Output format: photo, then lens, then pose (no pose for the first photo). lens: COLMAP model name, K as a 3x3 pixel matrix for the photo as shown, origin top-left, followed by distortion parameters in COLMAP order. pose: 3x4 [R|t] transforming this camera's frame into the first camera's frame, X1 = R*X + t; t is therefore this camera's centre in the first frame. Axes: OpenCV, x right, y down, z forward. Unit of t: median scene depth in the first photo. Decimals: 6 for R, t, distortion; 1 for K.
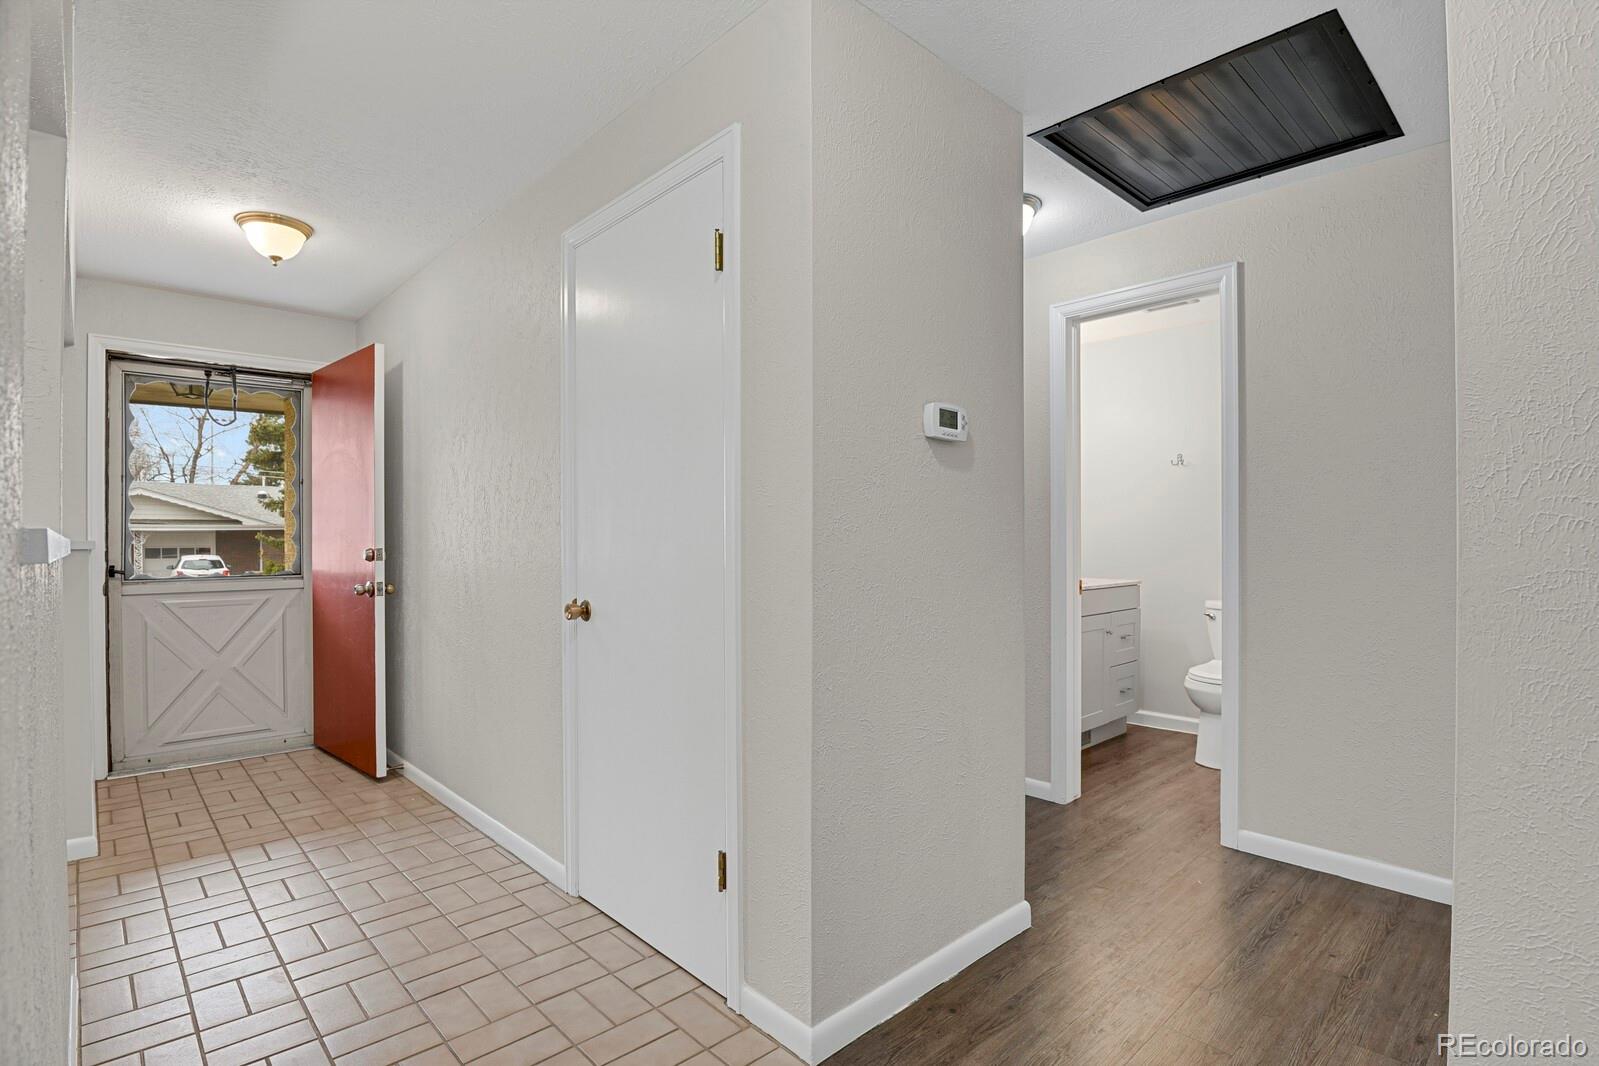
lens RADIAL K [[780.6, 0, 797.6], [0, 780.6, 539.7], [0, 0, 1]] dist [-0.021280, -0.003070]
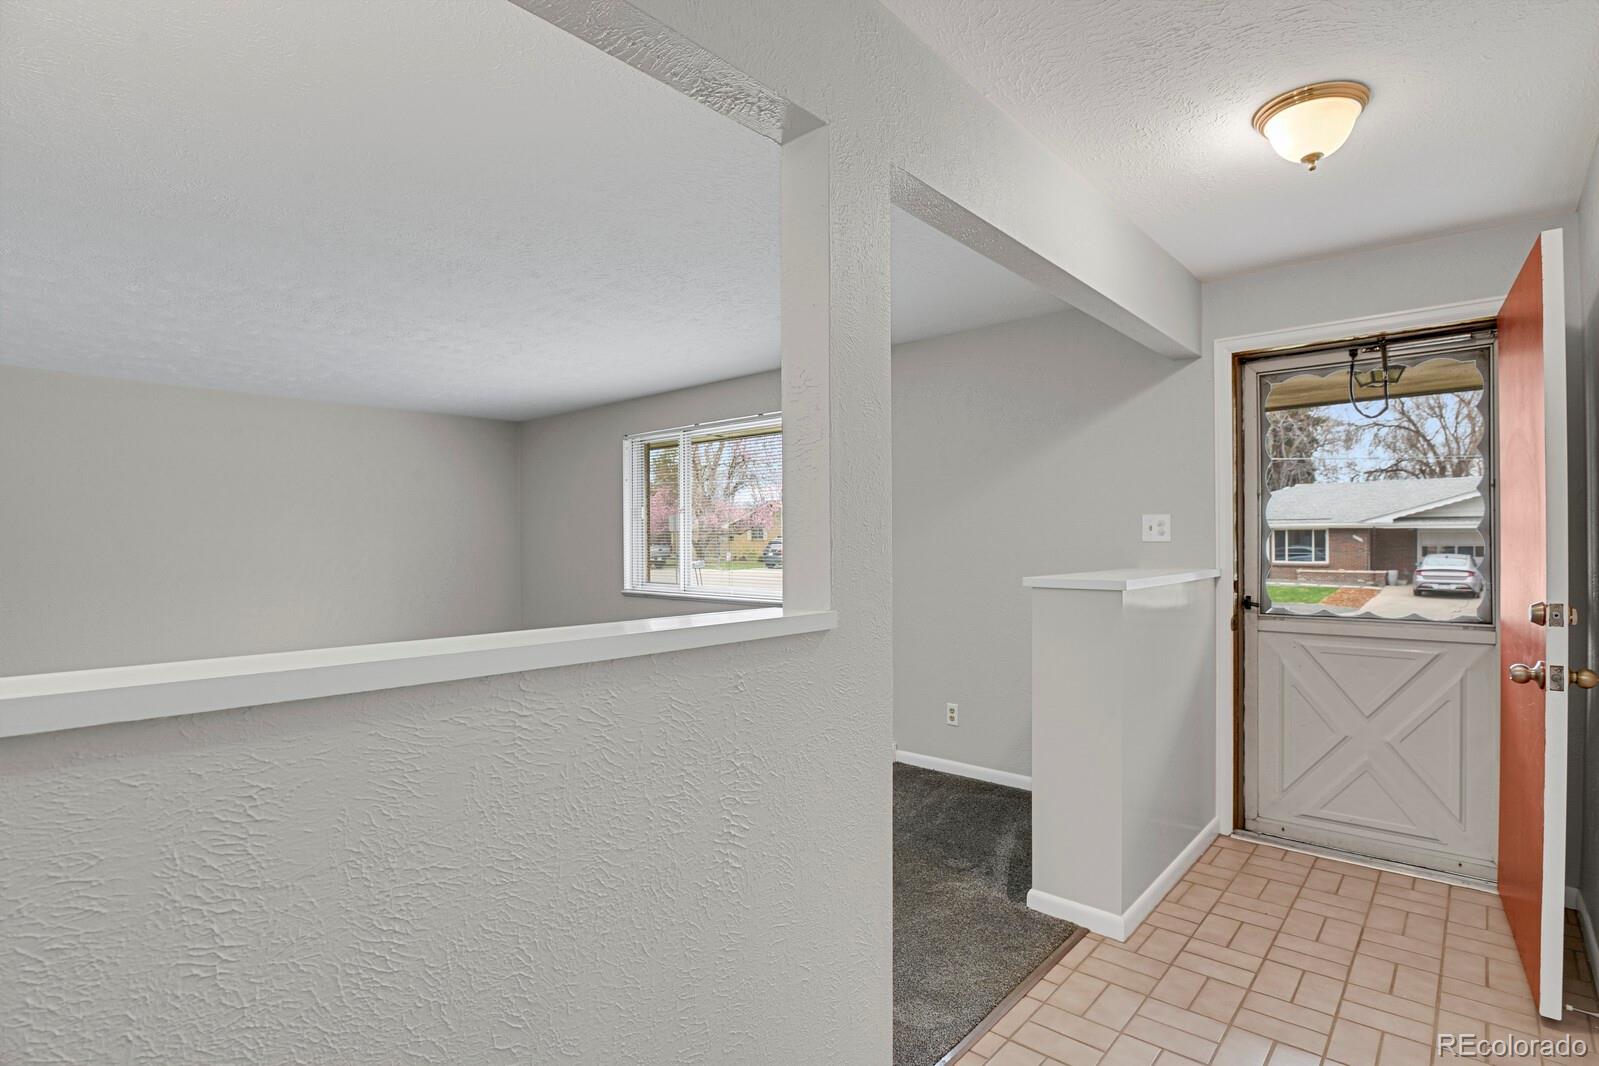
lens RADIAL K [[780.6, 0, 804.0], [0, 780.6, 540.4], [0, 0, 1]] dist [-0.021280, -0.003070]
pose [[0.102315, 0.002172, -0.994750, -0.058481], [0.001634, 0.999996, 0.002352, -0.033284], [0.994751, -0.001866, 0.102311, 0.398195]]
